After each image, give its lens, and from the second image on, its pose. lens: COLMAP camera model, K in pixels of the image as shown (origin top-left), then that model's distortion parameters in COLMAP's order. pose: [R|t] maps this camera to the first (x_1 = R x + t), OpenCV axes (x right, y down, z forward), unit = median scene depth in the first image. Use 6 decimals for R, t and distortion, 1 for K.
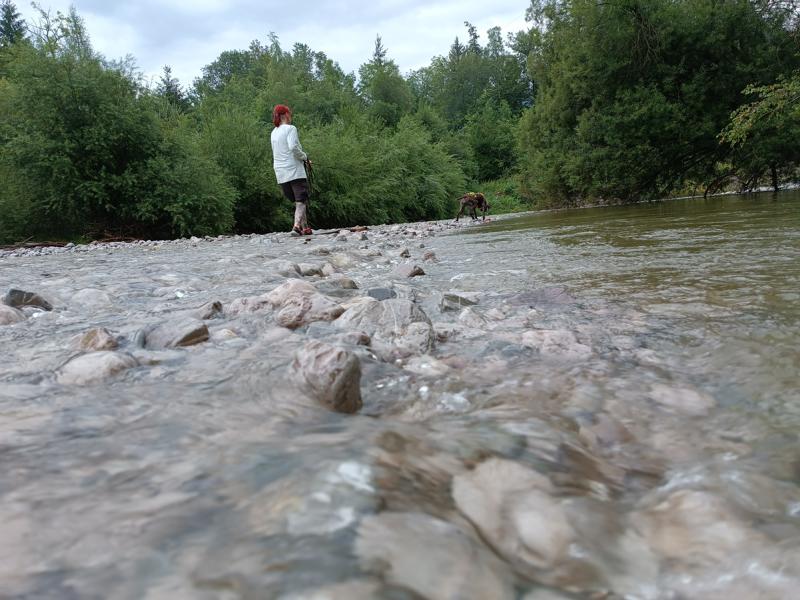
lens RADIAL K [[556.6, 0, 398.6], [0, 556.6, 301.3], [0, 0, 1]] dist [0.009610, -0.027621]
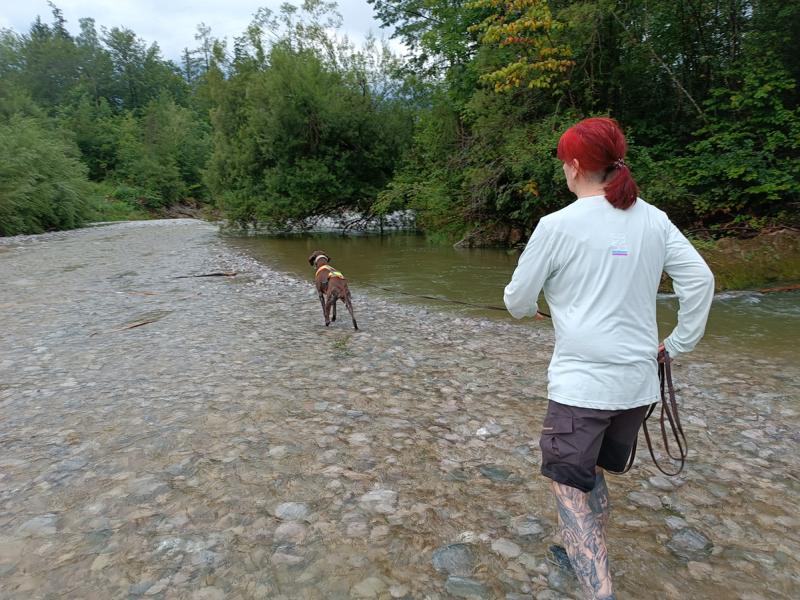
lens RADIAL K [[556.6, 0, 400.2], [0, 556.6, 299.8], [0, 0, 1]] dist [0.009610, -0.027621]
pose [[0.753224, -0.039454, 0.656580, -0.423678], [0.042747, 0.999025, 0.010992, -0.033019], [-0.656374, 0.019788, 0.754176, -0.276454]]
